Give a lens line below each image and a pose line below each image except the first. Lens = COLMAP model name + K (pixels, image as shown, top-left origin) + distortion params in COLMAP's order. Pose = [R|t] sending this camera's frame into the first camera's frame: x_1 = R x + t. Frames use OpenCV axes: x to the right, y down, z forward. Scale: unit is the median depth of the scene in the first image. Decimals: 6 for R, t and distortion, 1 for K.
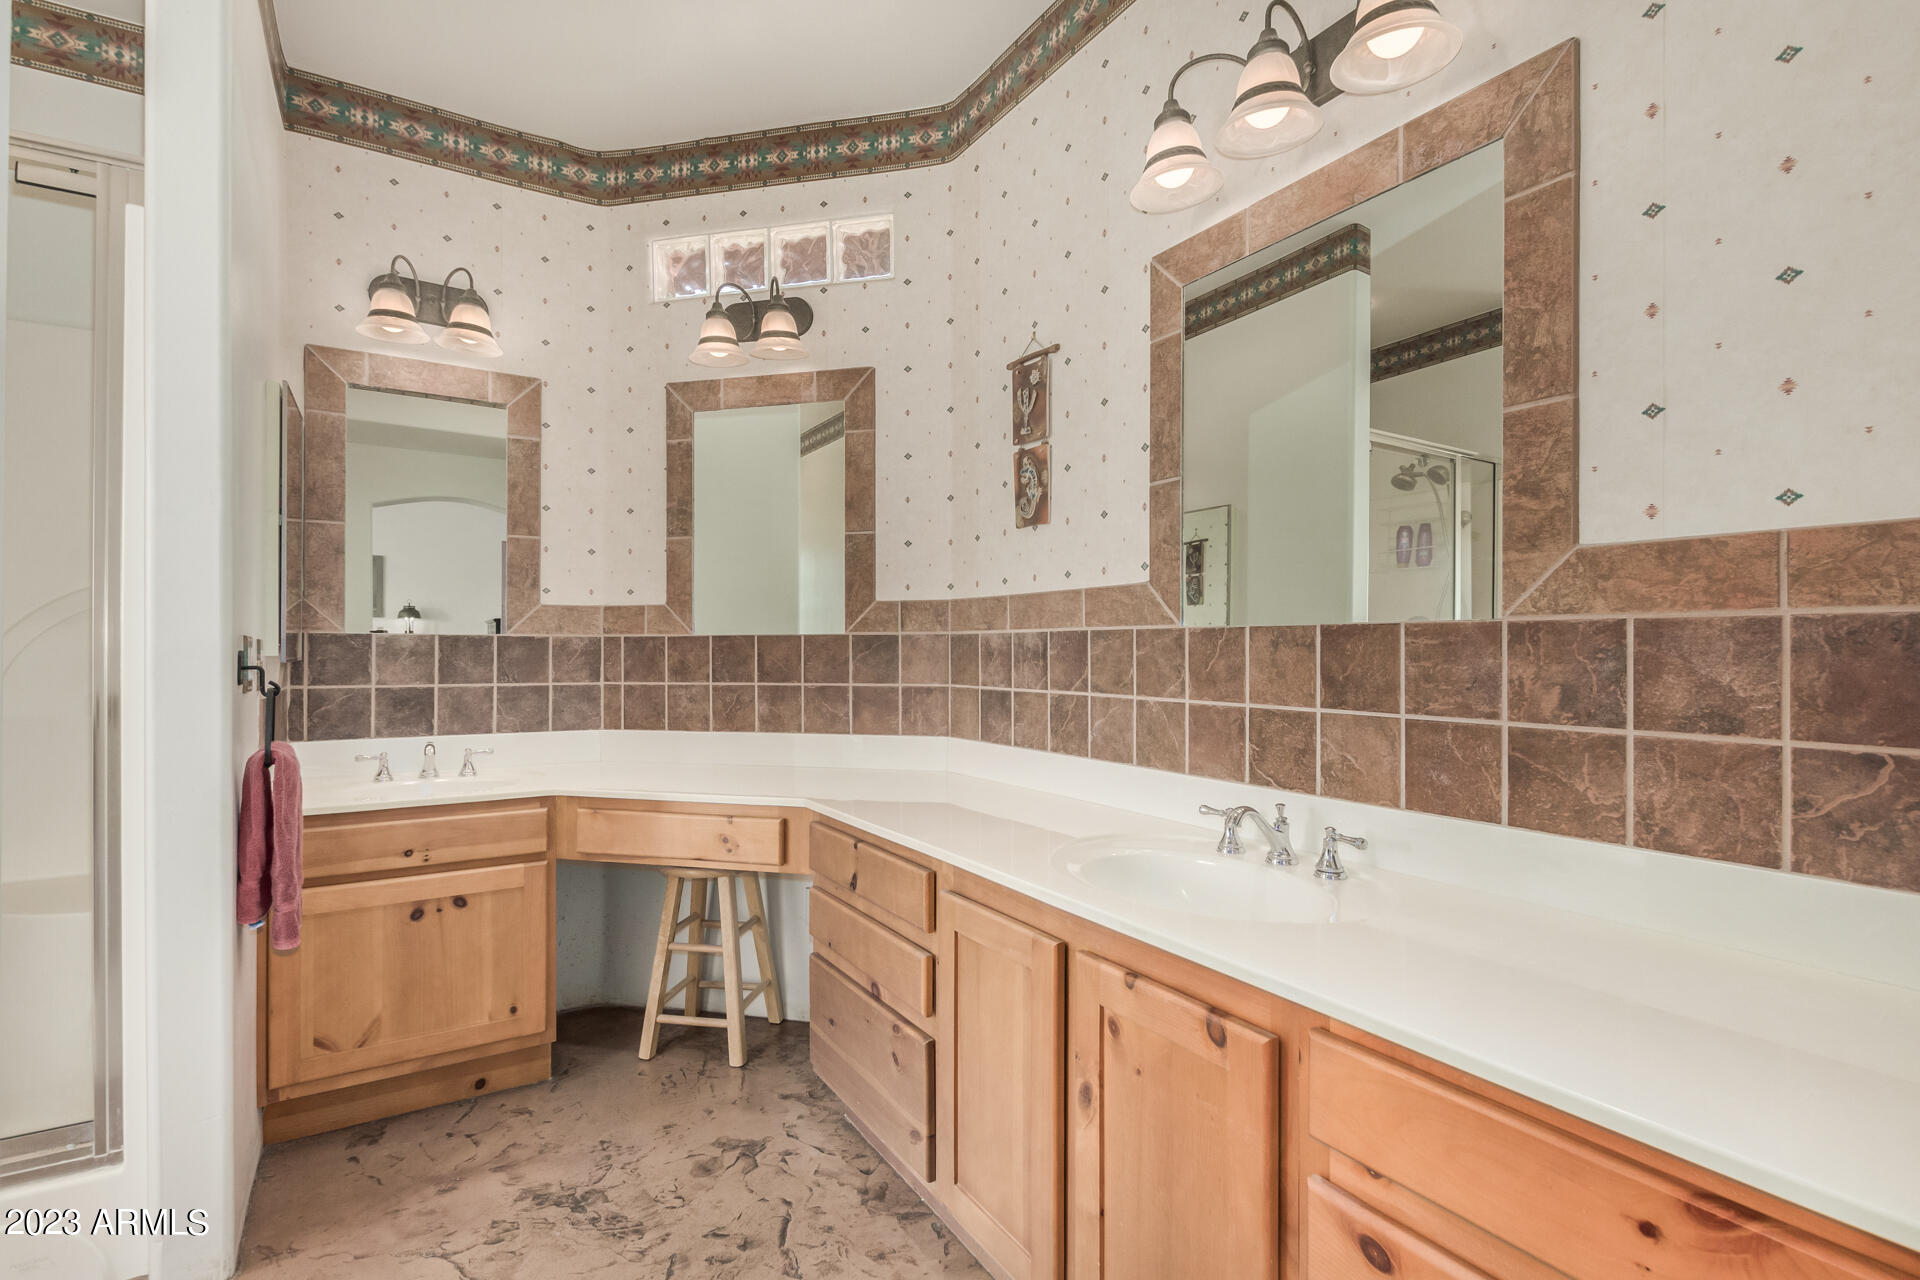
lens RADIAL K [[887.8, 0, 954.0], [0, 887.8, 644.0], [0, 0, 1]] dist [0.013869, -0.010076]
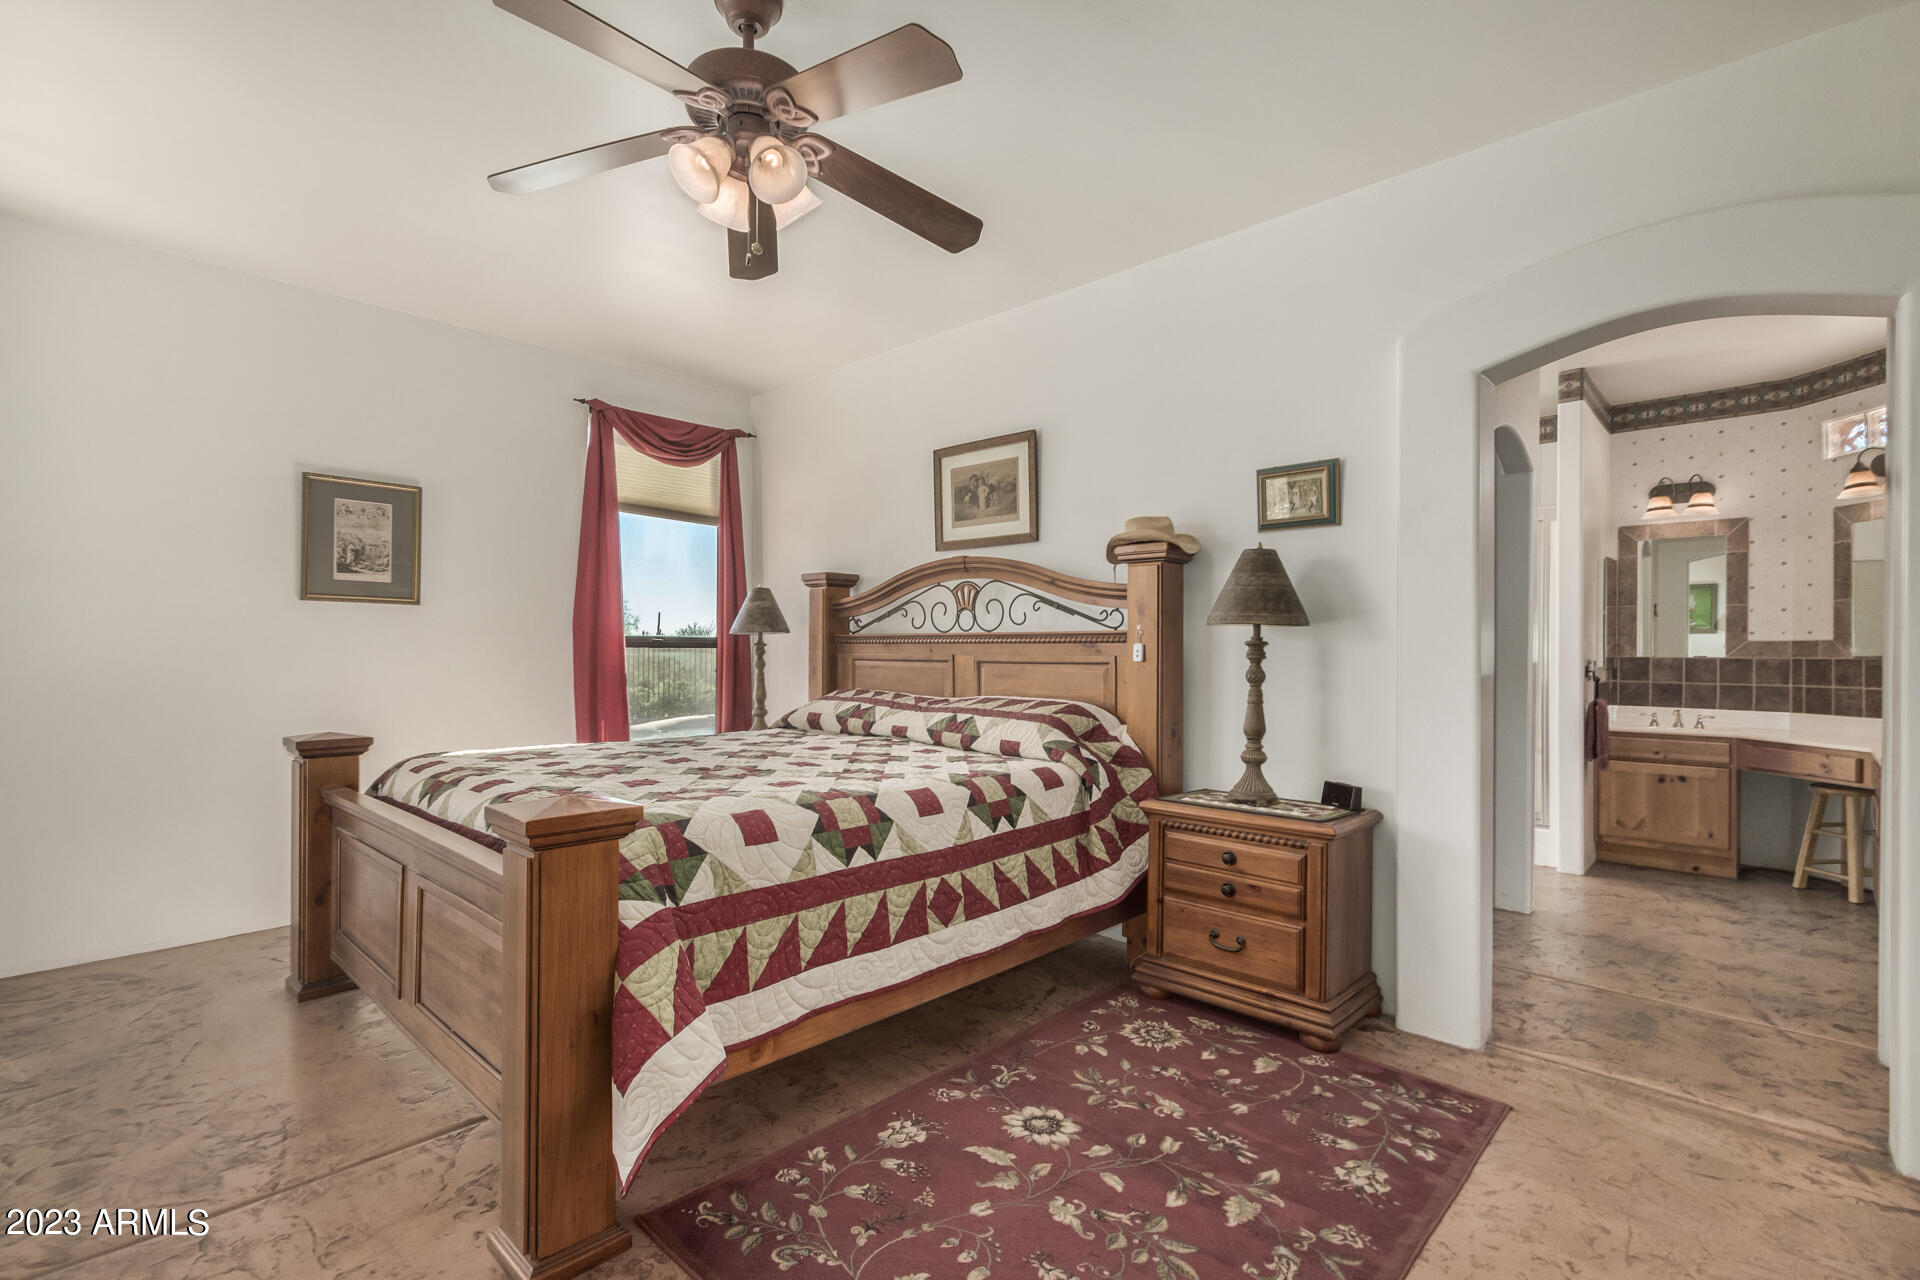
lens RADIAL K [[888.4, 0, 959.7], [0, 888.4, 651.9], [0, 0, 1]] dist [0.017655, -0.009705]
pose [[0.257212, 0.003661, -0.966348, 0.957691], [0.000388, 0.999992, 0.003892, -0.031671], [0.966355, -0.001376, 0.257209, -1.107967]]
